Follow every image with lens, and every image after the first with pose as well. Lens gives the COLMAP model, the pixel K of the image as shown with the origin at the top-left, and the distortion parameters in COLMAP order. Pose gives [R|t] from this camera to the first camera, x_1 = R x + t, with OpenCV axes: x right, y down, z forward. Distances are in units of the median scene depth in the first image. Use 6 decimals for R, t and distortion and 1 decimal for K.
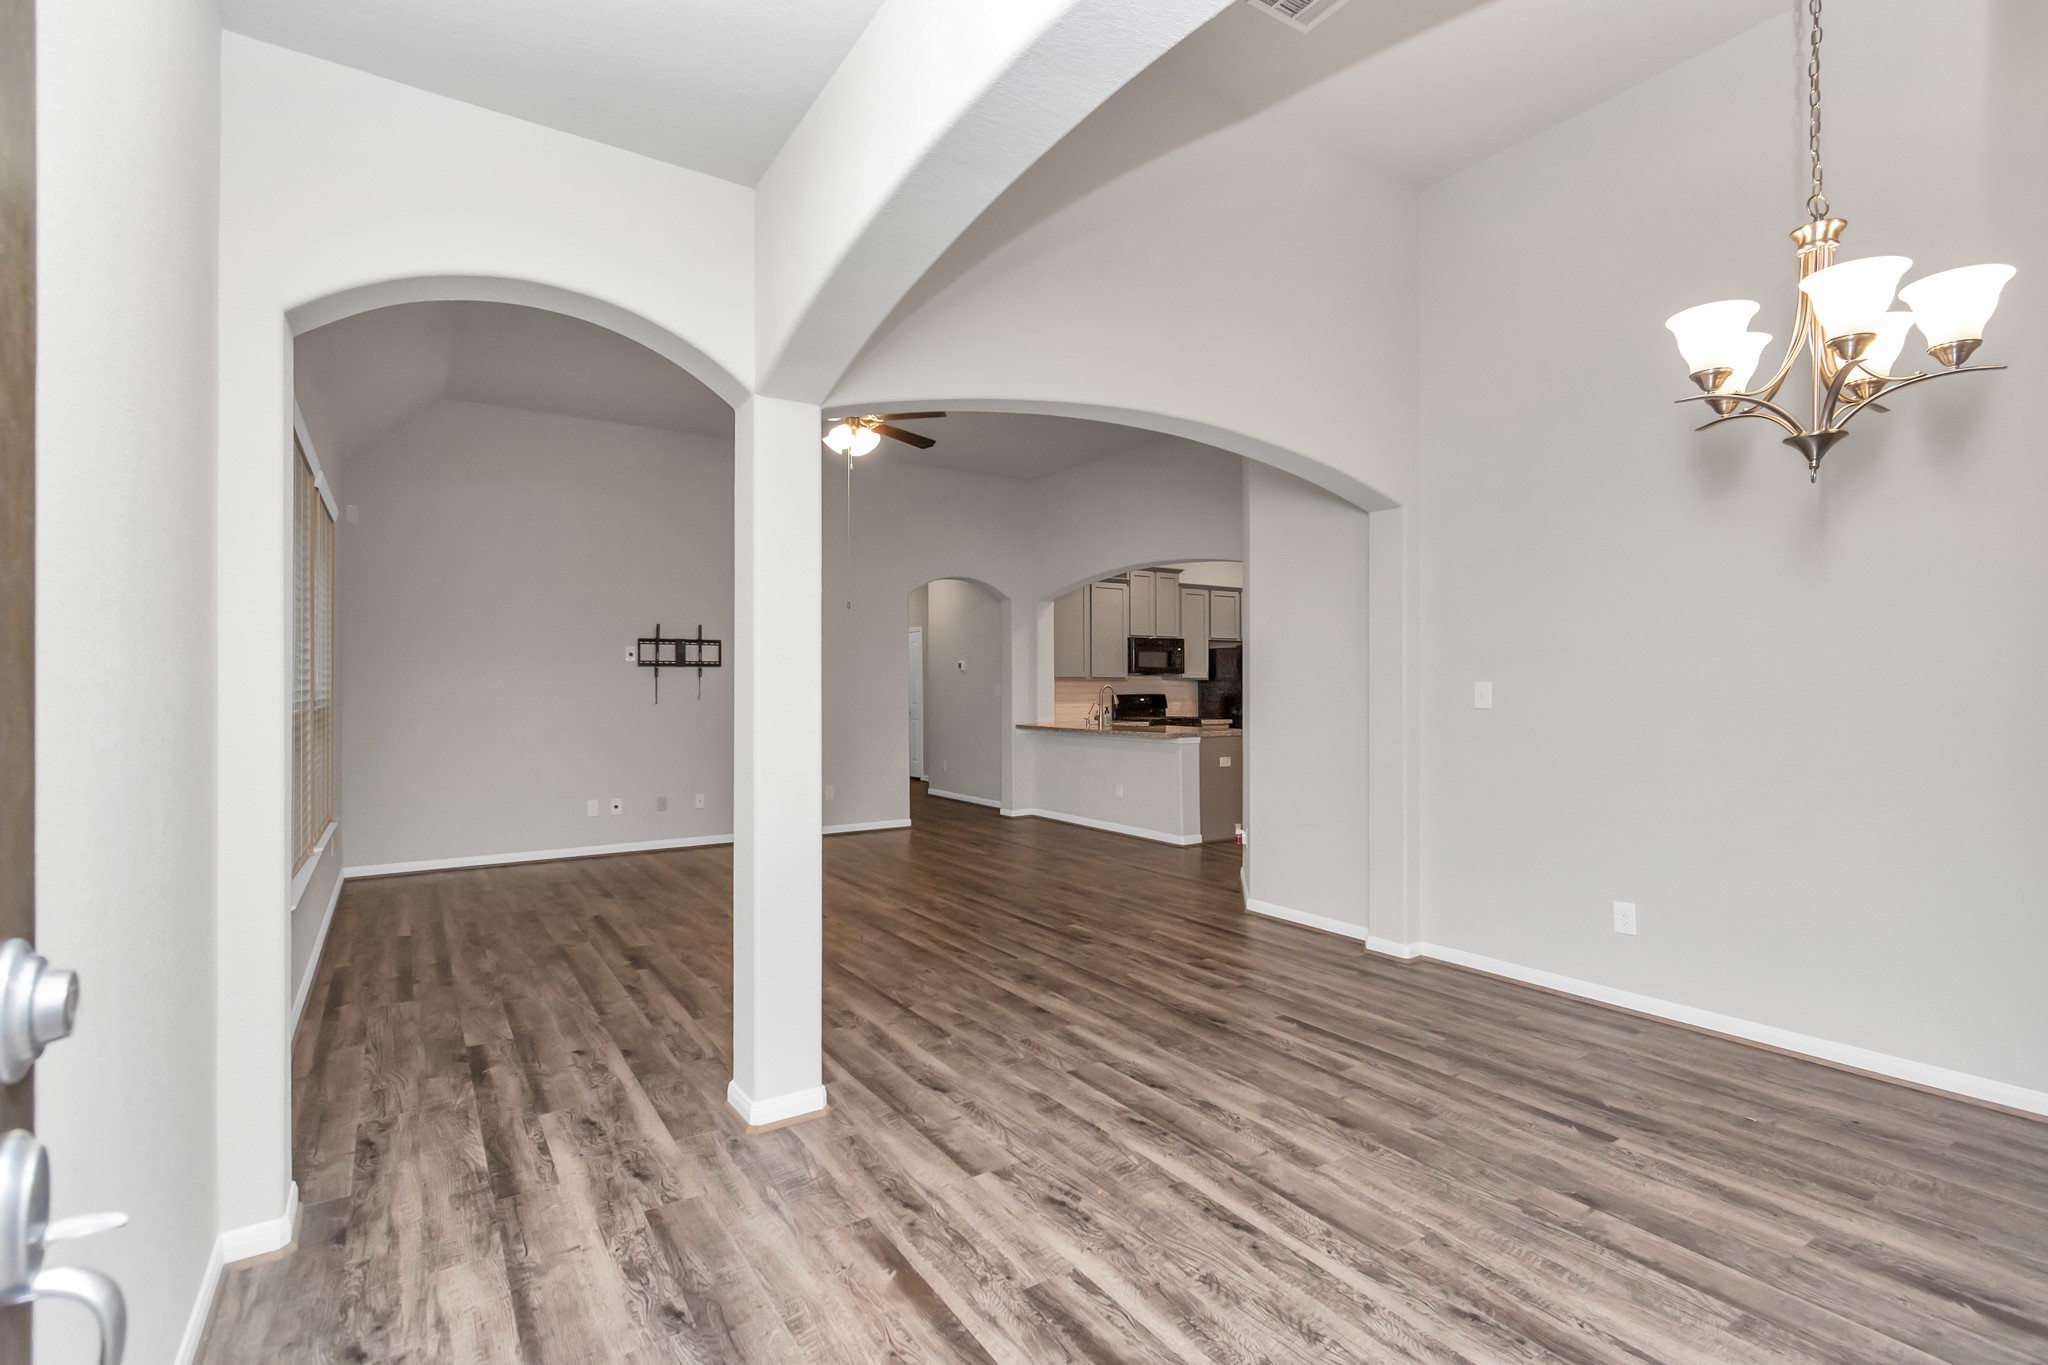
lens RADIAL K [[957.0, 0, 1043.2], [0, 957.0, 678.6], [0, 0, 1]] dist [0.003048, -0.000379]
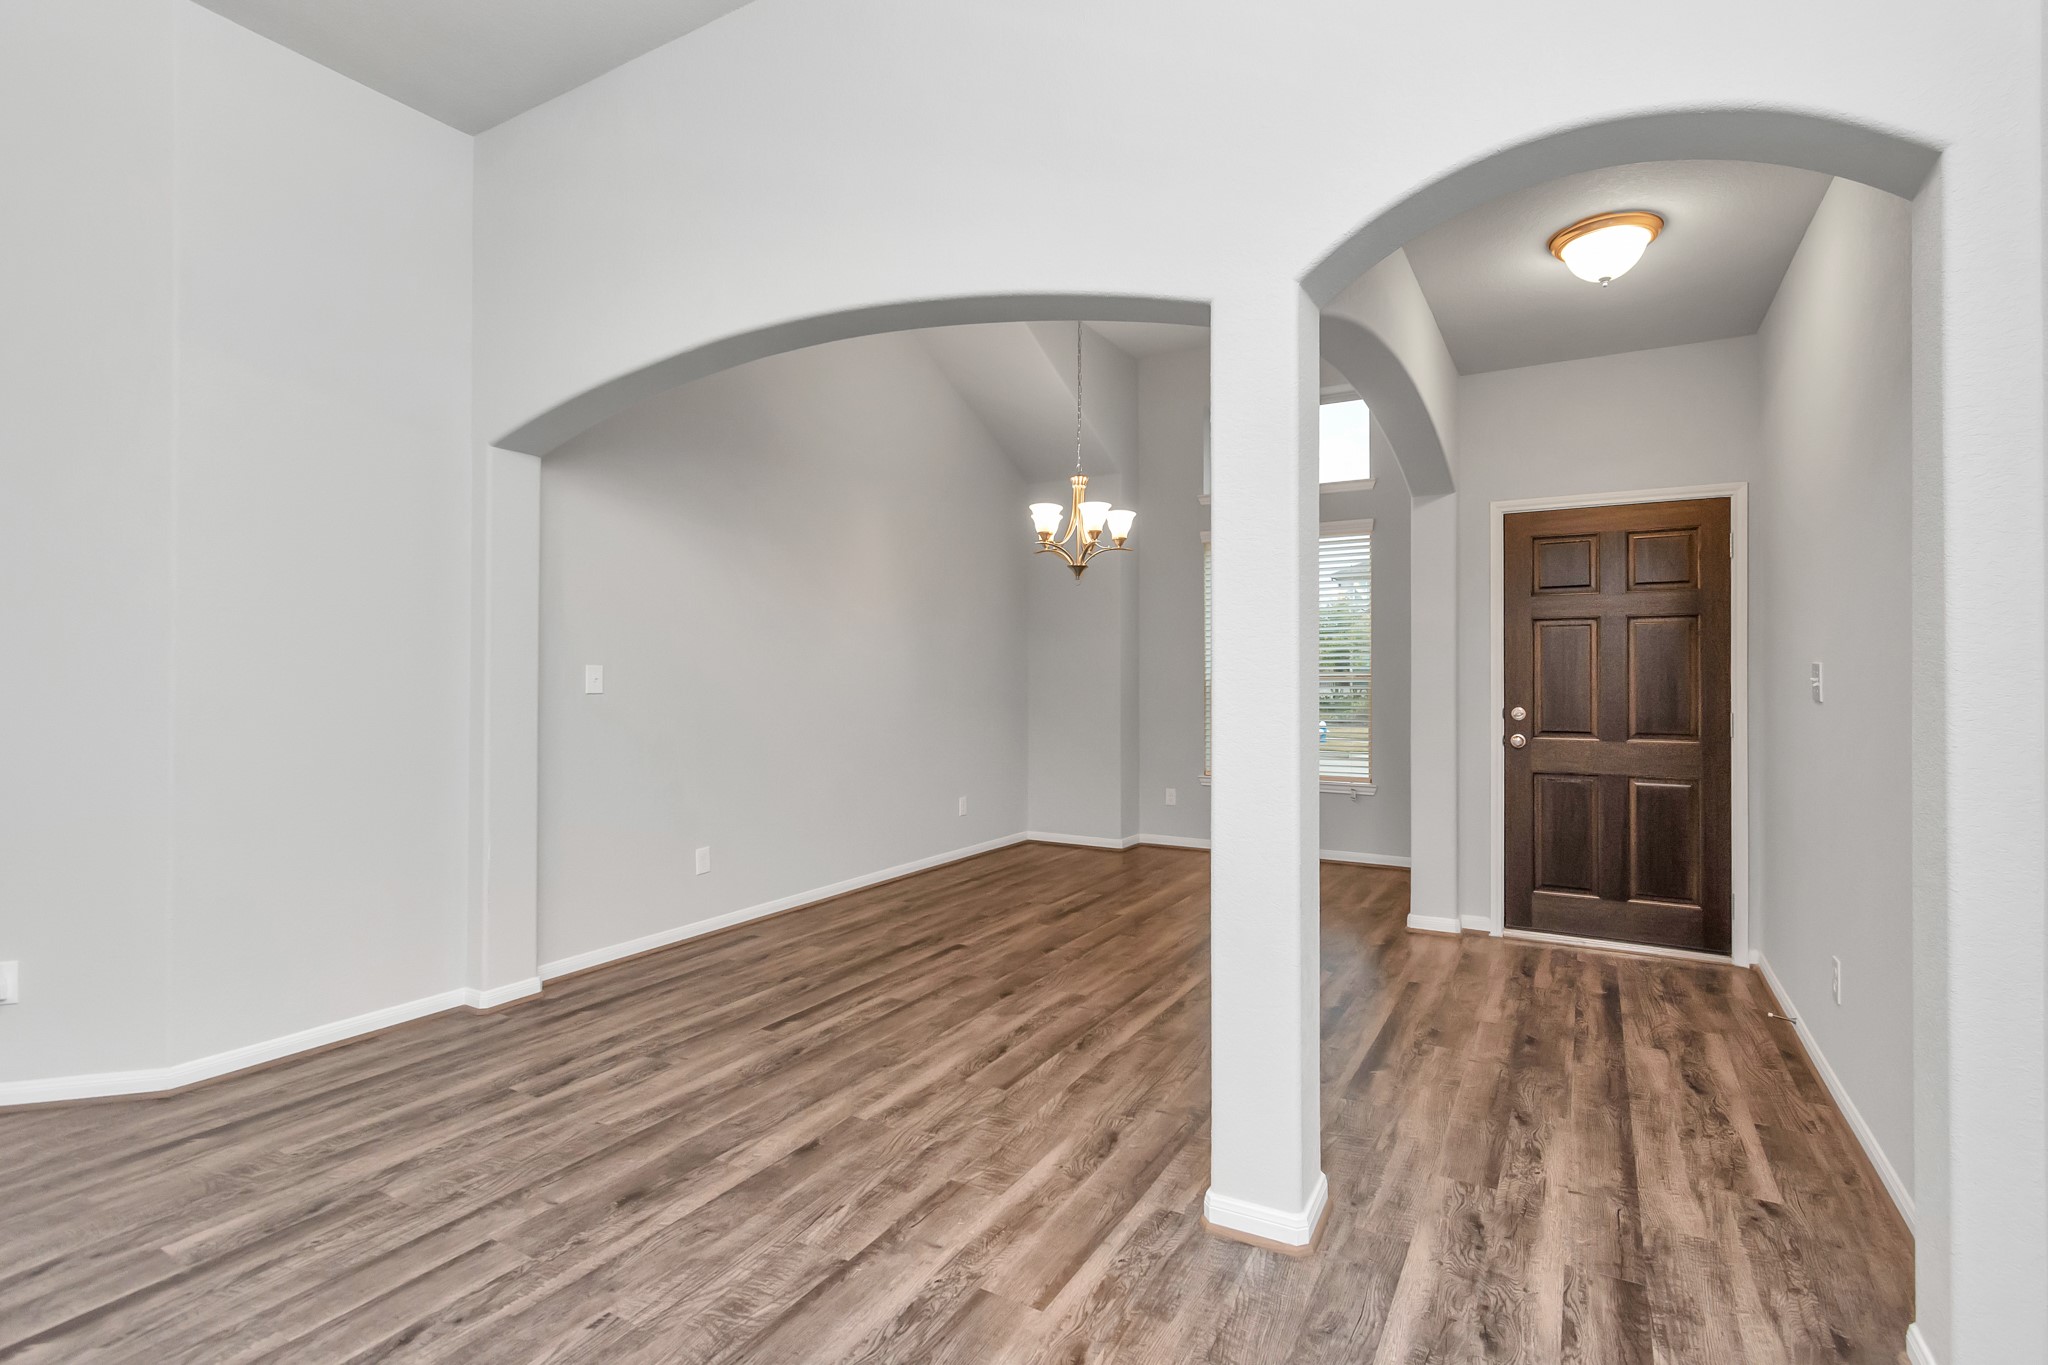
lens RADIAL K [[950.1, 0, 1059.5], [0, 950.1, 676.2], [0, 0, 1]] dist [0.001856, -0.000539]
pose [[-0.453189, 0.000740, 0.891414, -0.691460], [-0.008216, 0.999954, -0.005007, 0.019206], [-0.891376, -0.009594, -0.453162, 1.176197]]
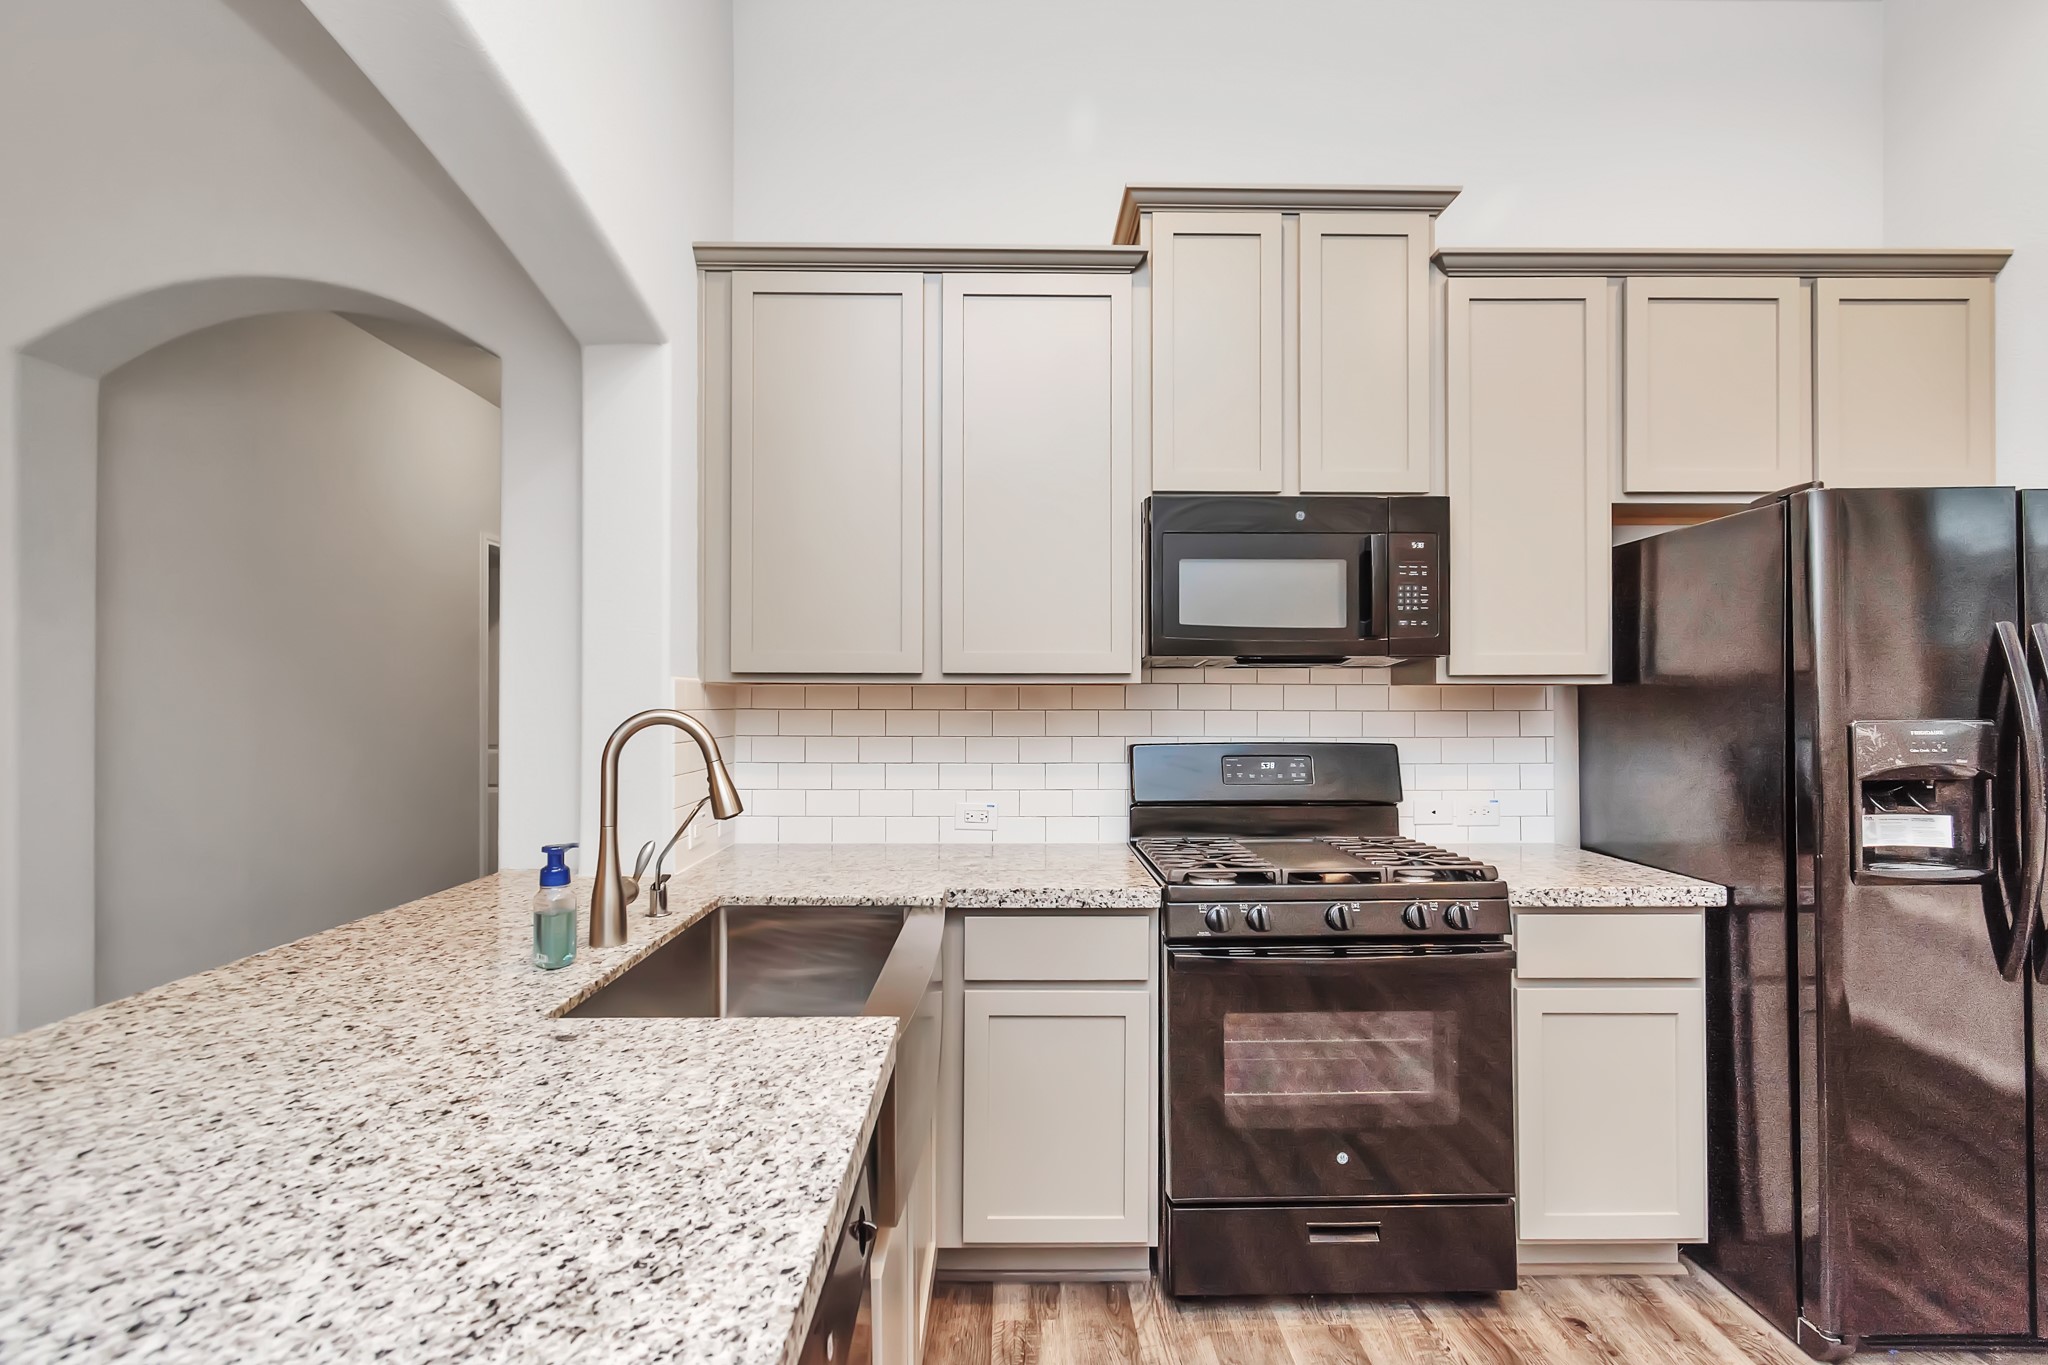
lens RADIAL K [[940.0, 0, 1029.6], [0, 940.0, 696.6], [0, 0, 1]] dist [0.000058, -0.000412]
pose [[0.837695, 0.005489, -0.546111, 0.518663], [0.002956, 0.999889, 0.014583, 0.002131], [0.546131, -0.013830, 0.837586, 2.158994]]
